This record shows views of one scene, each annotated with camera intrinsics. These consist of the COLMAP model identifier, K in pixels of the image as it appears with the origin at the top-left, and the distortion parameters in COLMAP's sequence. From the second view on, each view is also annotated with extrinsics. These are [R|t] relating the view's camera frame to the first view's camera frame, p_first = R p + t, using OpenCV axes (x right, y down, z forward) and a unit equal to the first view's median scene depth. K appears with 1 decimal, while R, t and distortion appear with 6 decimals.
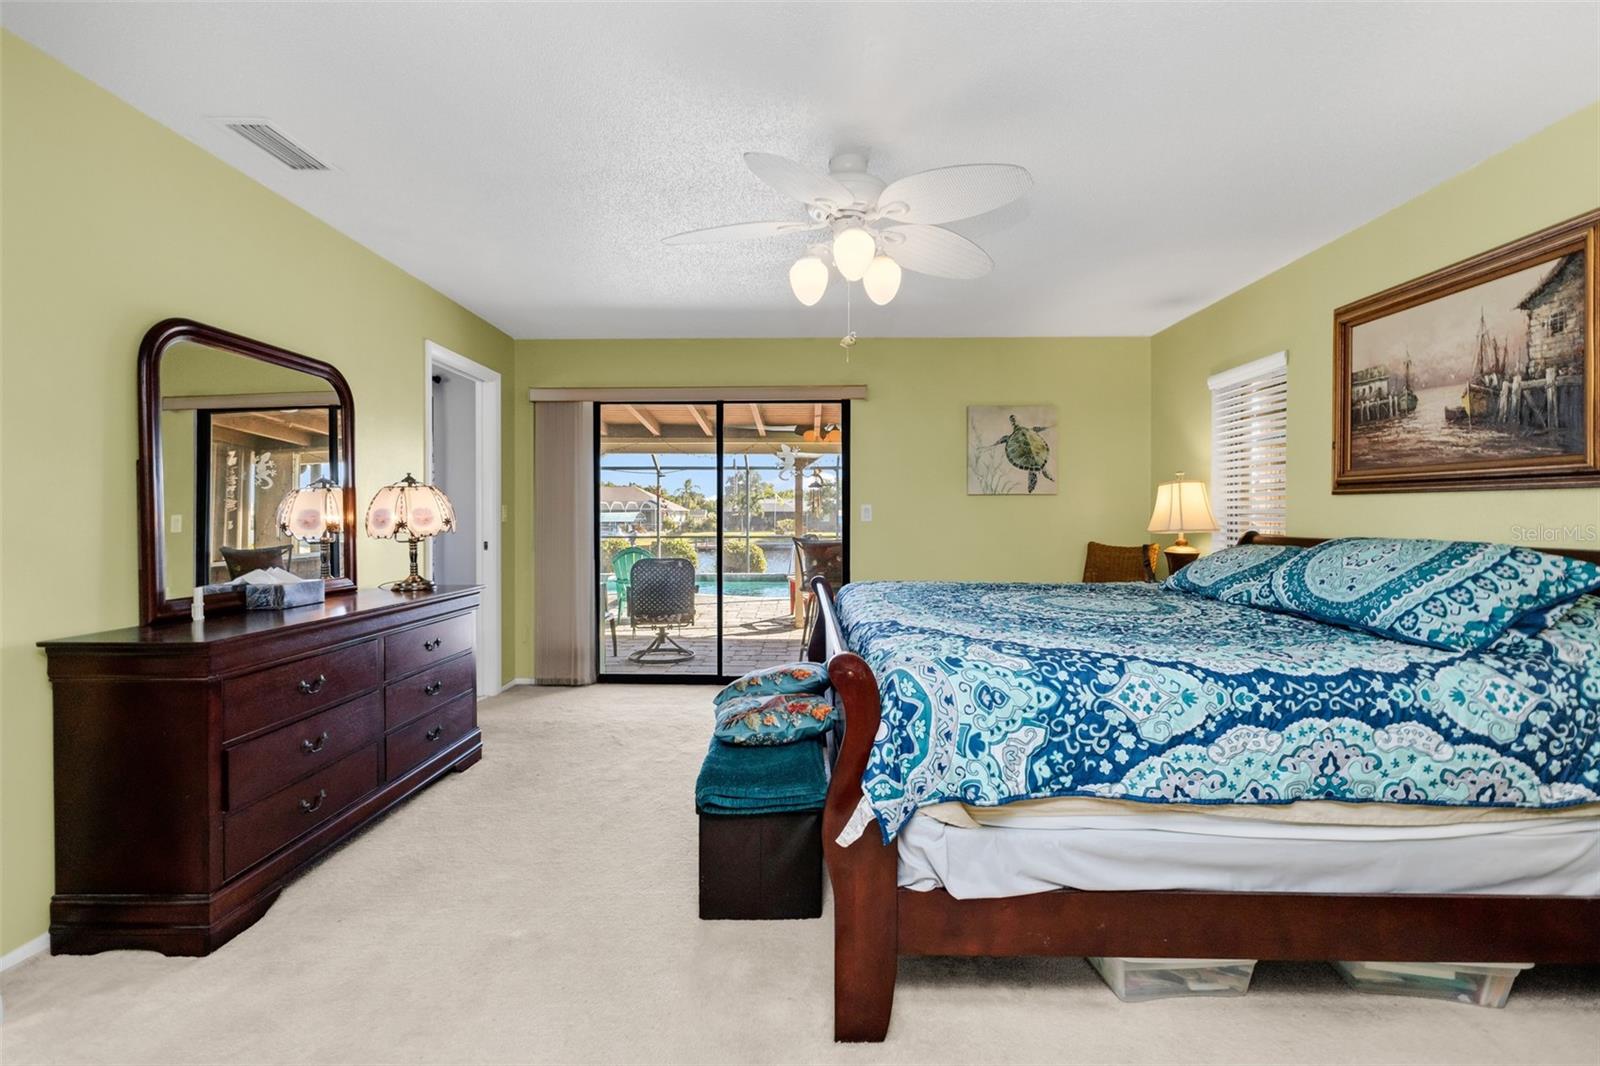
lens RADIAL K [[700.4, 0, 857.4], [0, 700.4, 522.5], [0, 0, 1]] dist [0.006435, -0.001057]
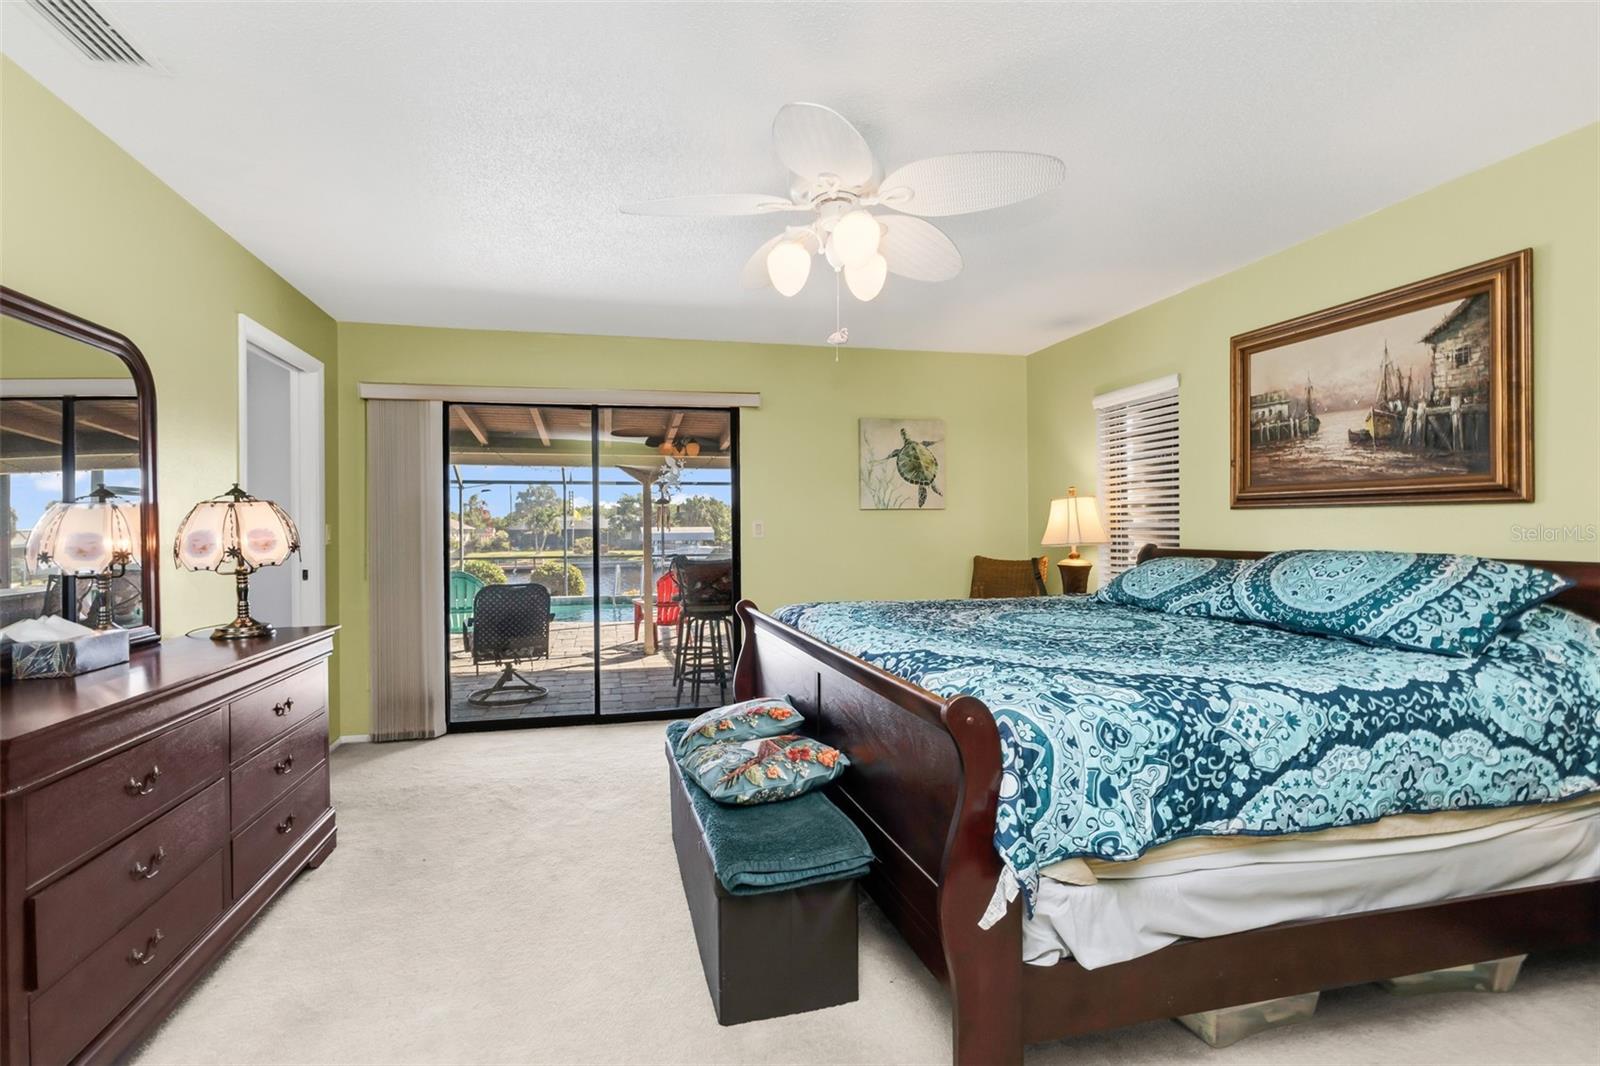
lens RADIAL K [[700.4, 0, 814.2], [0, 700.4, 531.3], [0, 0, 1]] dist [0.006435, -0.001057]
pose [[0.973366, -0.008678, 0.229091, -0.247497], [0.010917, 0.999904, -0.008506, -0.005552], [-0.228995, 0.010781, 0.973368, 0.136431]]
